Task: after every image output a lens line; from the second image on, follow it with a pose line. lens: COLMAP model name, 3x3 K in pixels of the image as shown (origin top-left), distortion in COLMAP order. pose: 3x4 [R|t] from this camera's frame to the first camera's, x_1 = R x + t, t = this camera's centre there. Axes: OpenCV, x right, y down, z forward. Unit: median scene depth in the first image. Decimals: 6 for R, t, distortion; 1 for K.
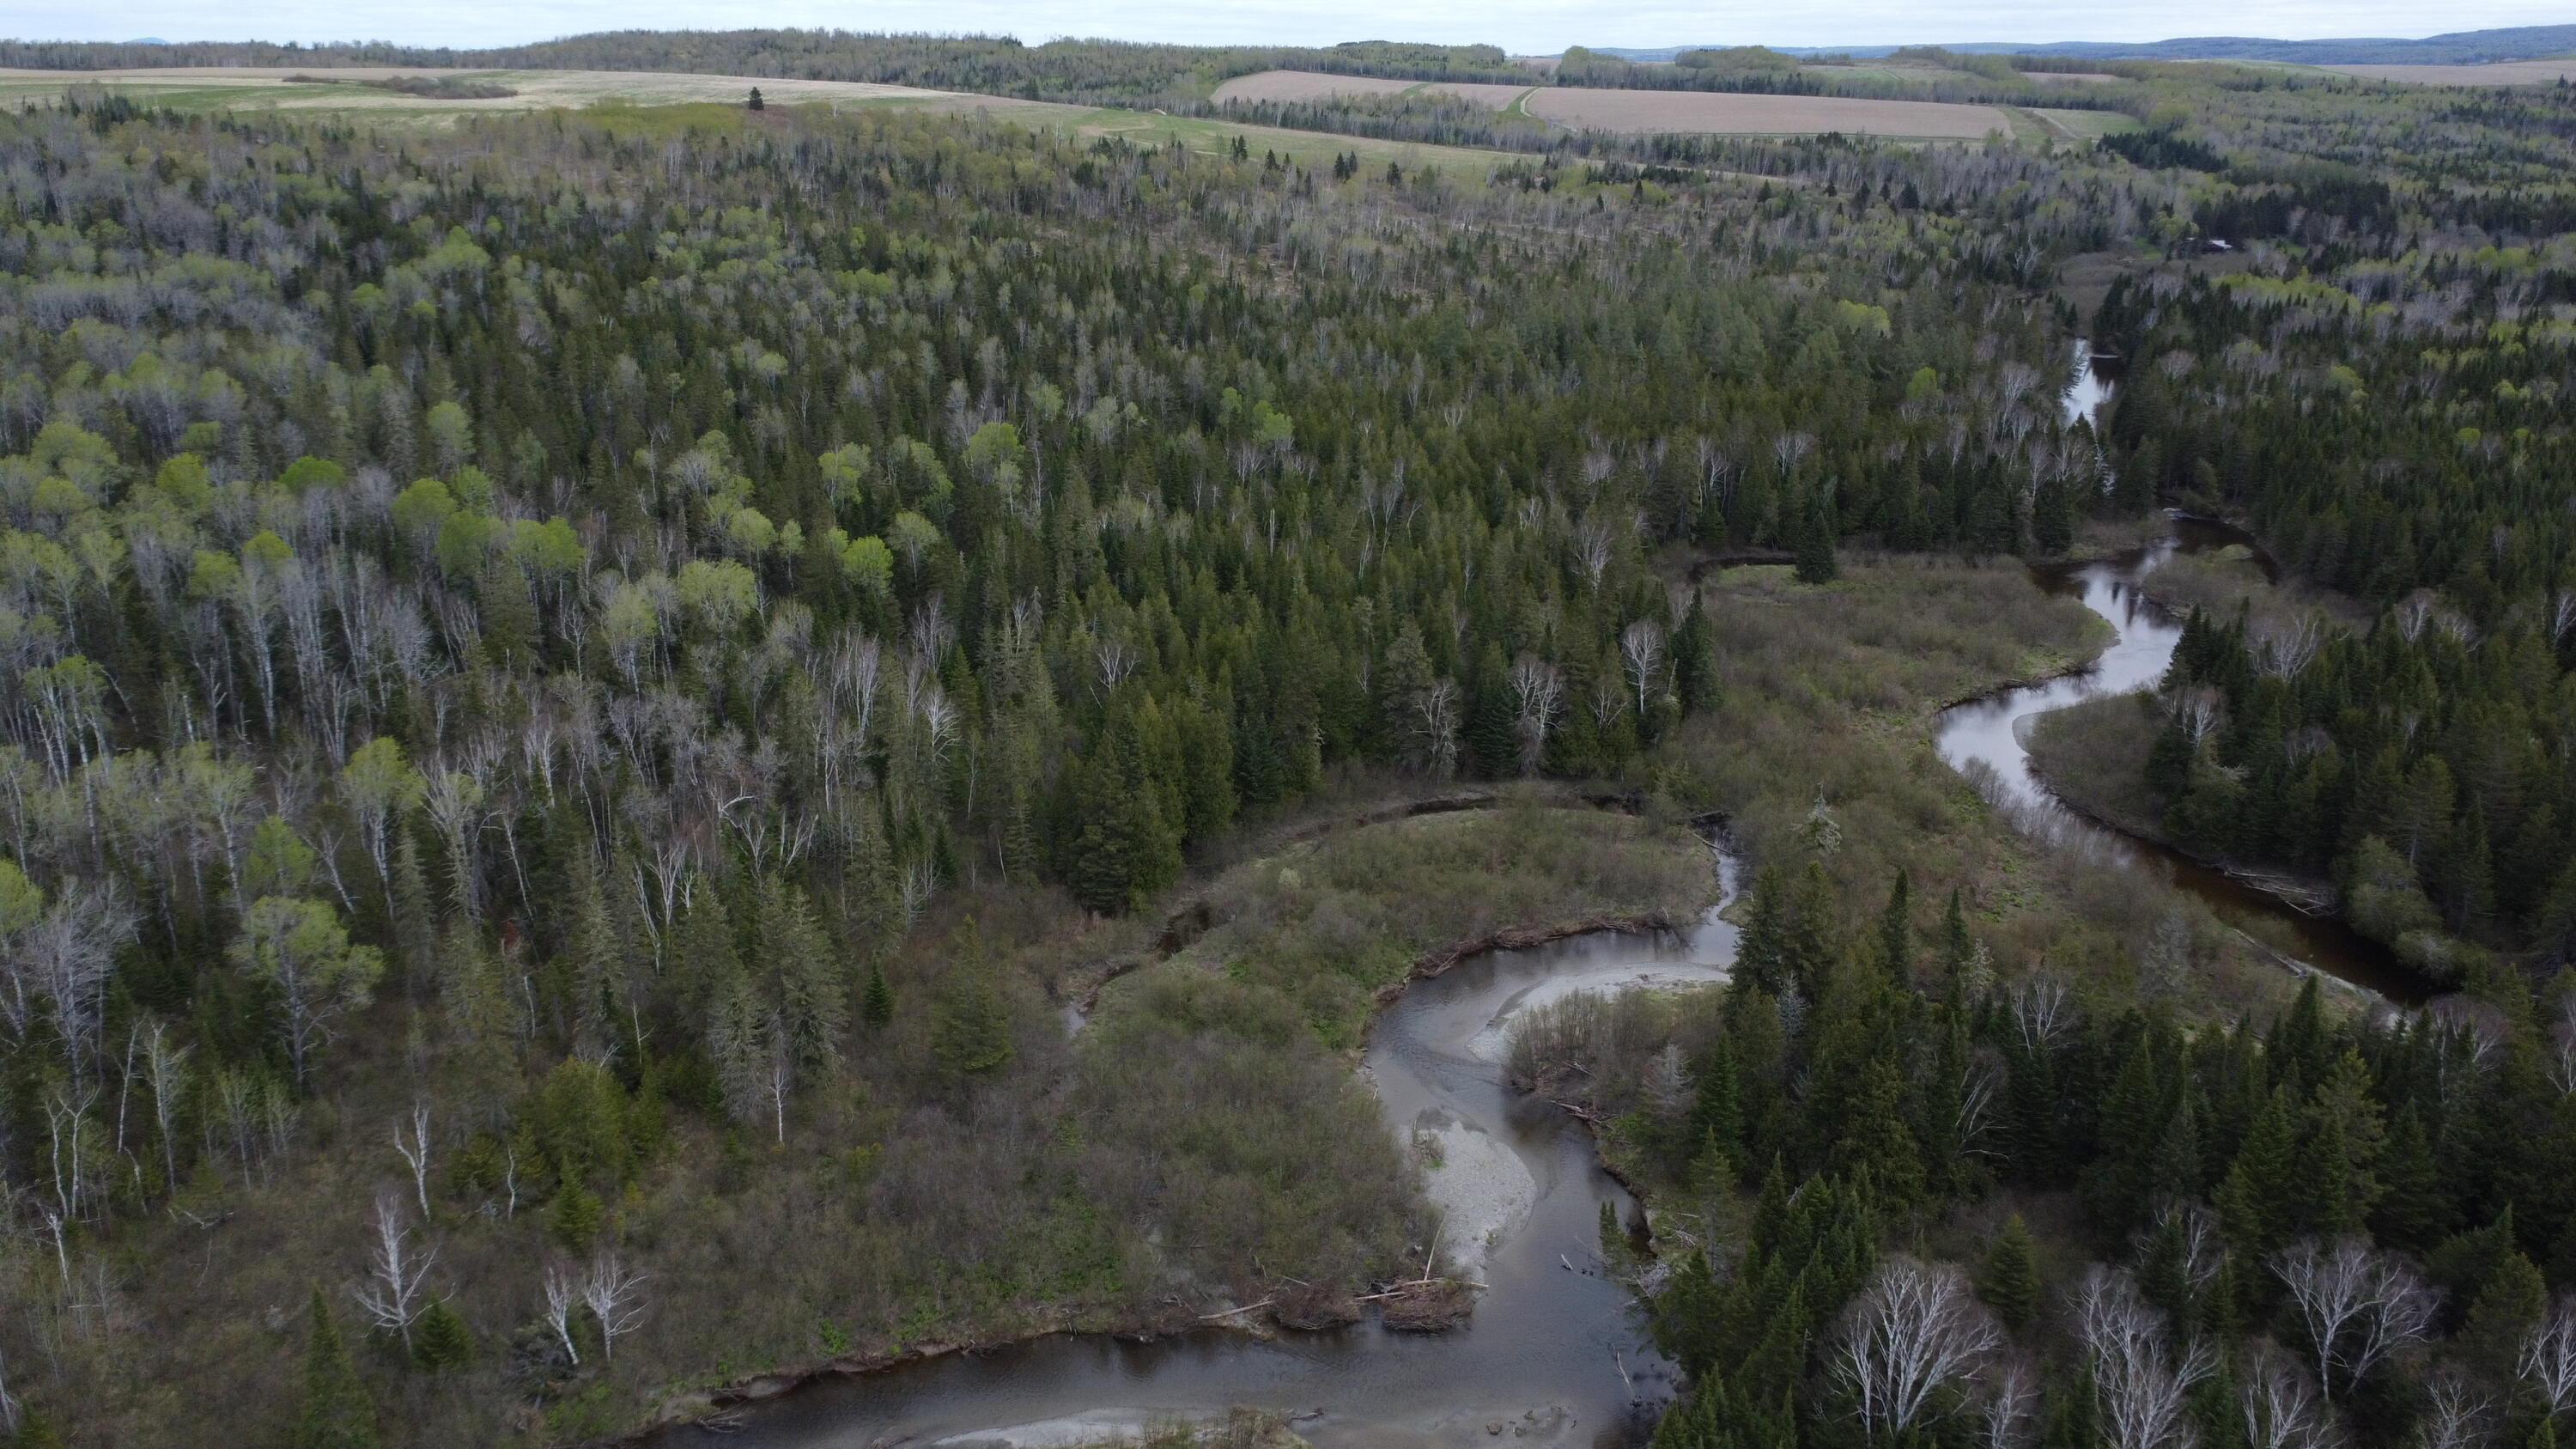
lens RADIAL K [[1913.9, 0, 1283.5], [0, 1913.9, 725.5], [0, 0, 1]] dist [0.012122, 0.005305]
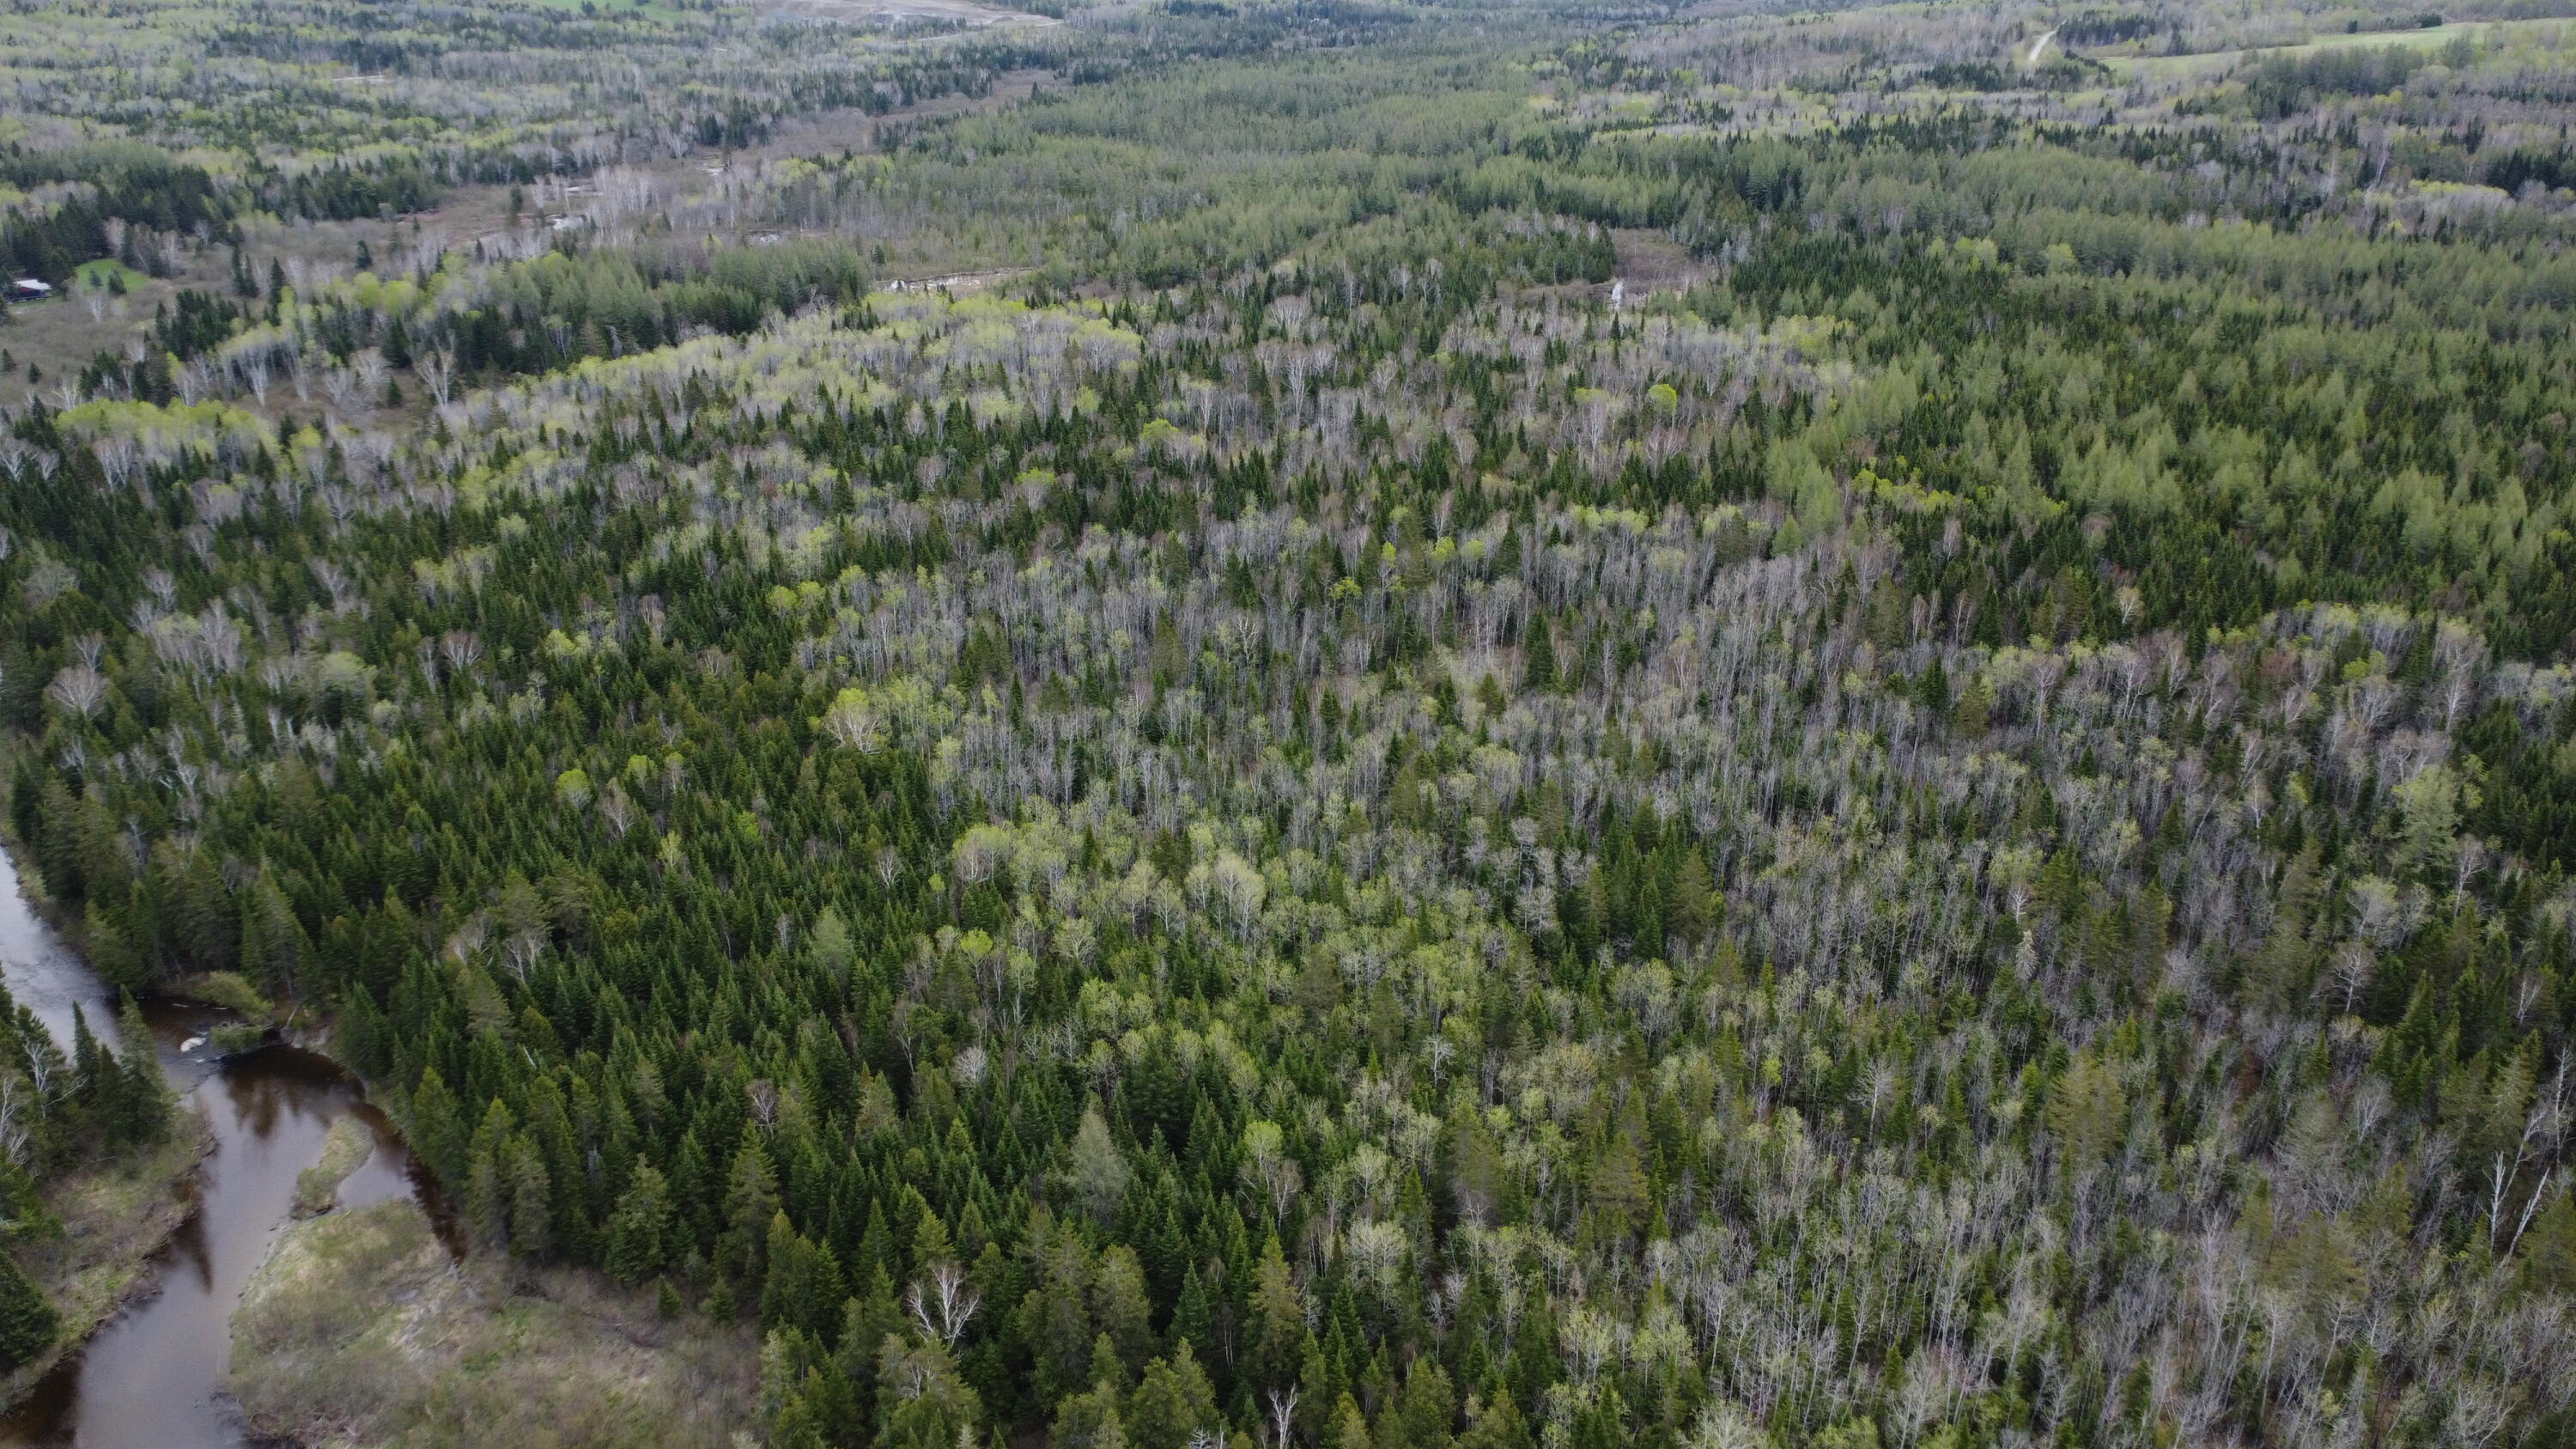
lens RADIAL K [[1913.9, 0, 1286.0], [0, 1913.9, 714.9], [0, 0, 1]] dist [0.012122, 0.005305]
pose [[0.529362, -0.331762, 0.780839, 0.084558], [0.290234, 0.935656, 0.200779, -0.088564], [-0.797208, 0.120341, 0.591589, 0.148218]]
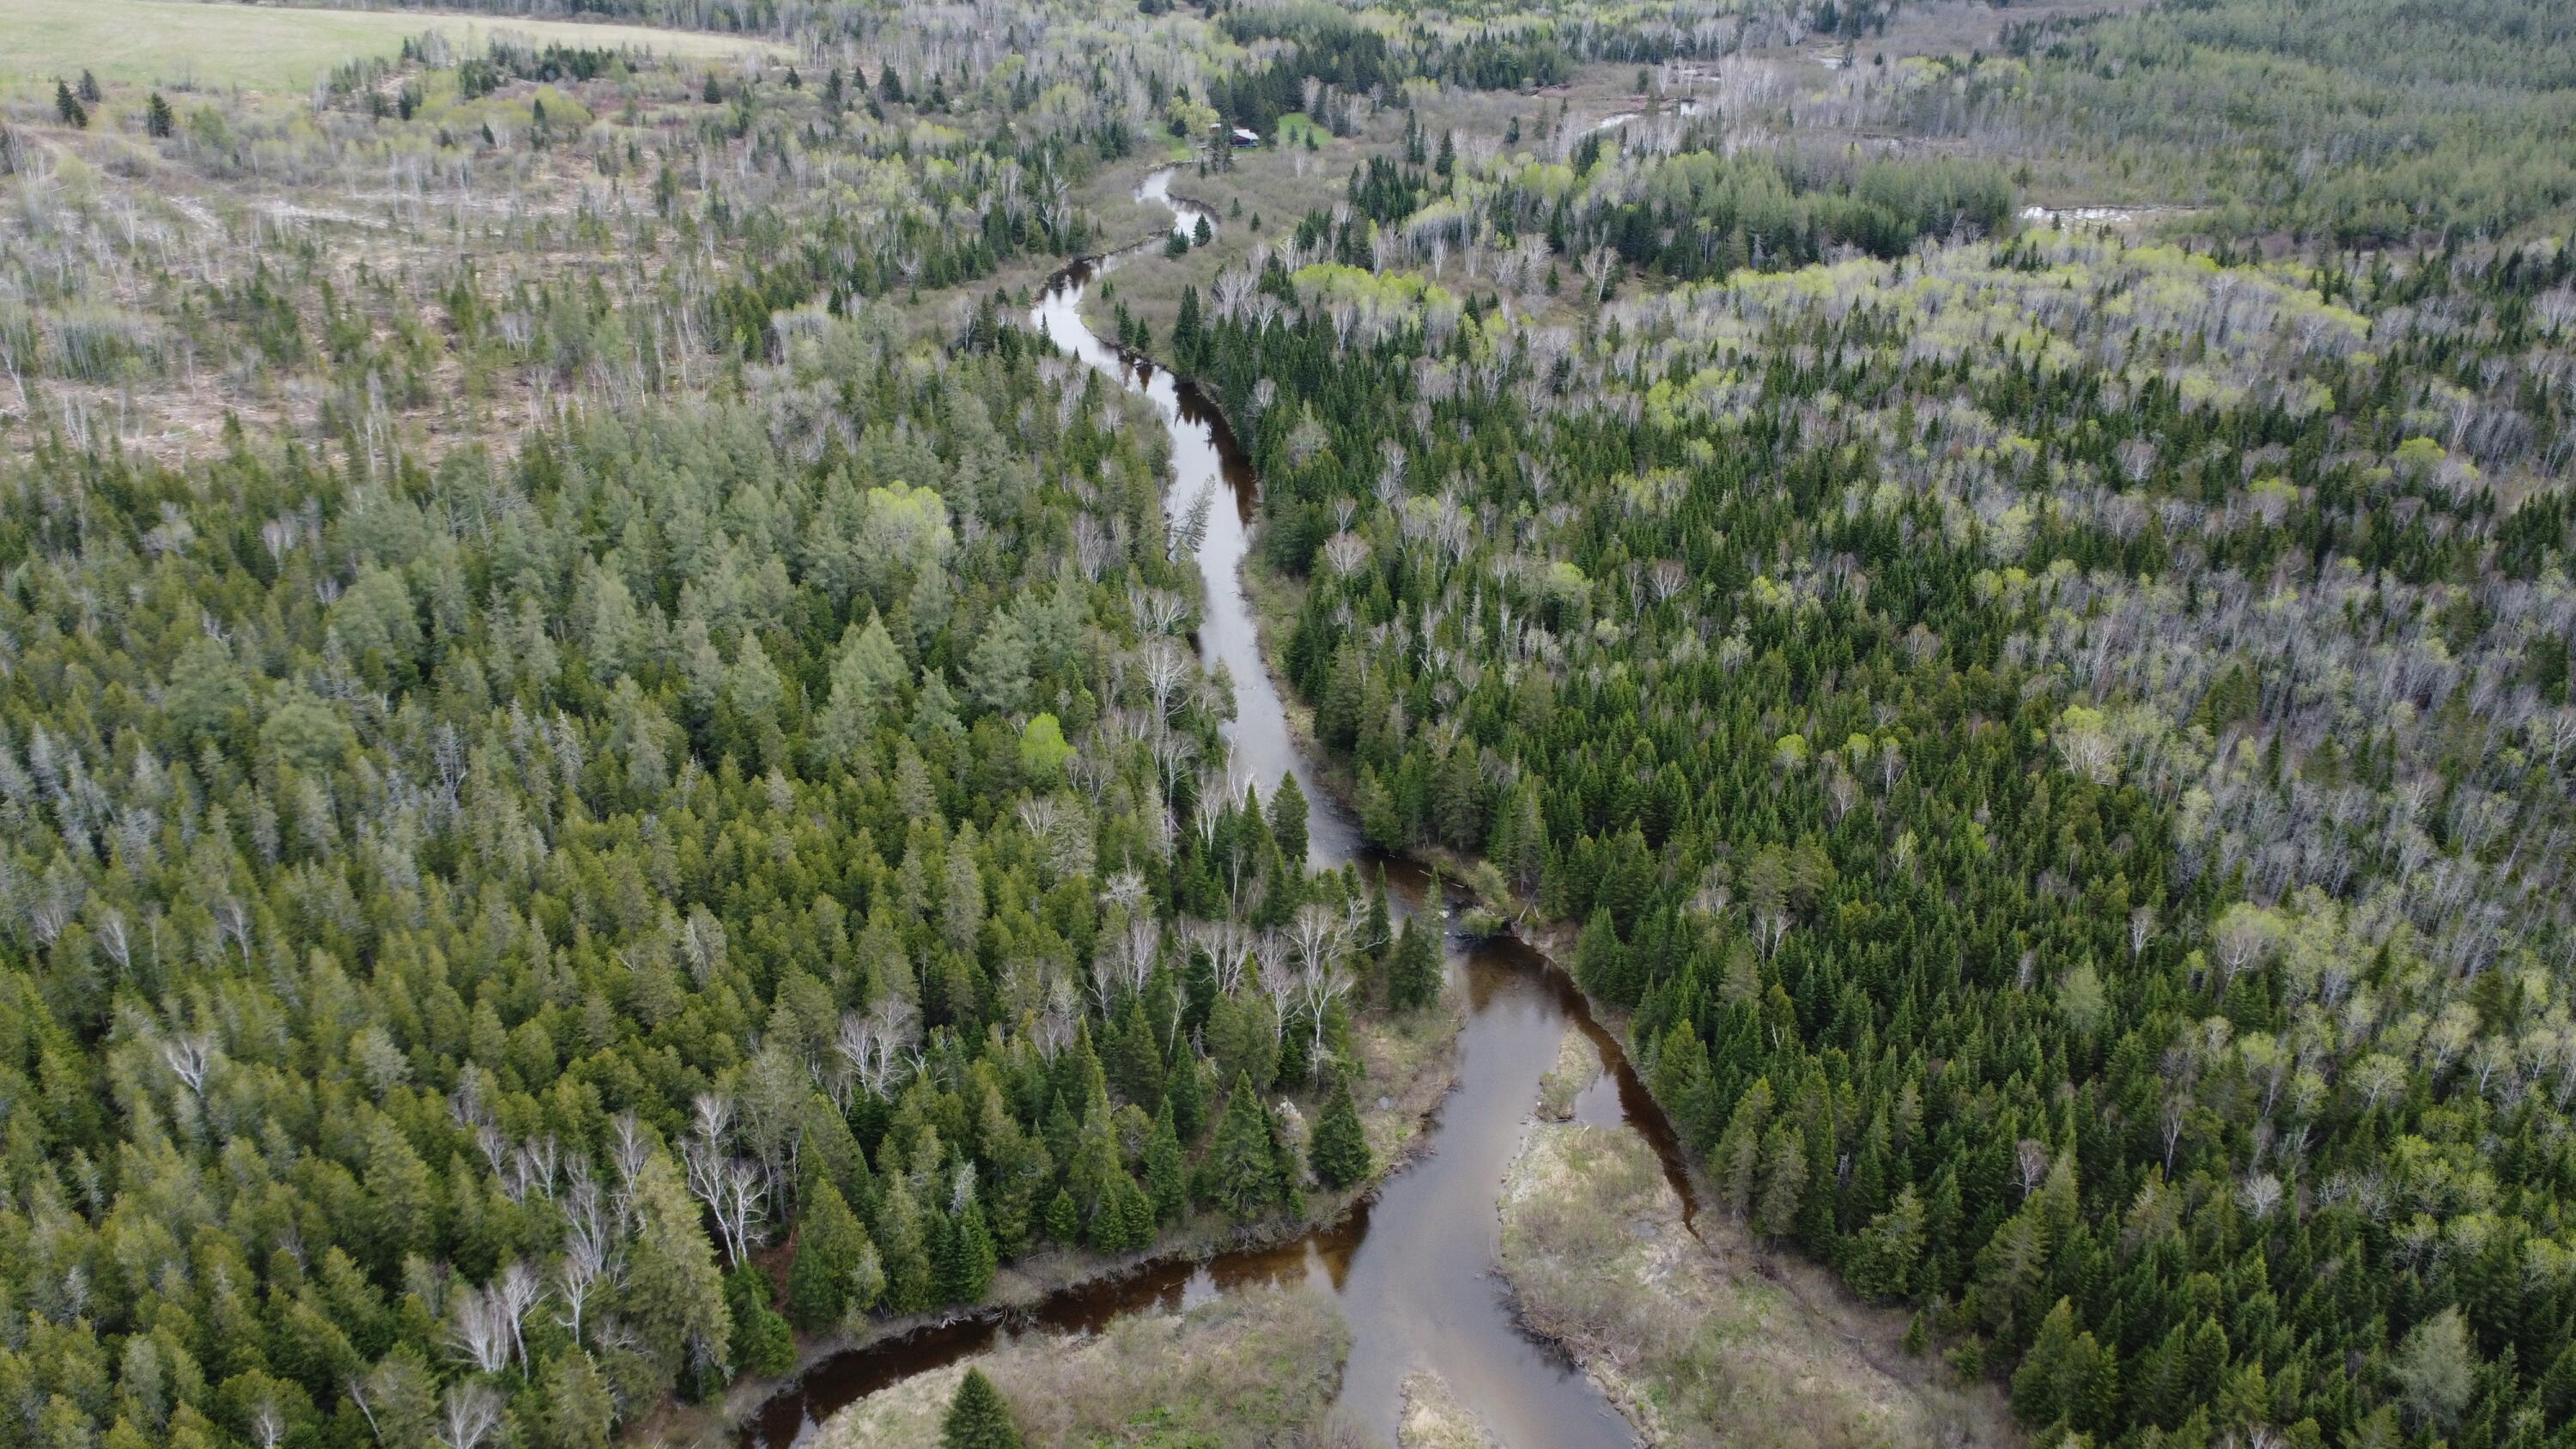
lens RADIAL K [[1913.9, 0, 1293.8], [0, 1913.9, 716.9], [0, 0, 1]] dist [0.012122, 0.005305]
pose [[0.871443, -0.218169, 0.439306, 0.058298], [0.164238, 0.973721, 0.157777, -0.113061], [-0.462184, -0.065343, 0.884373, 0.179249]]
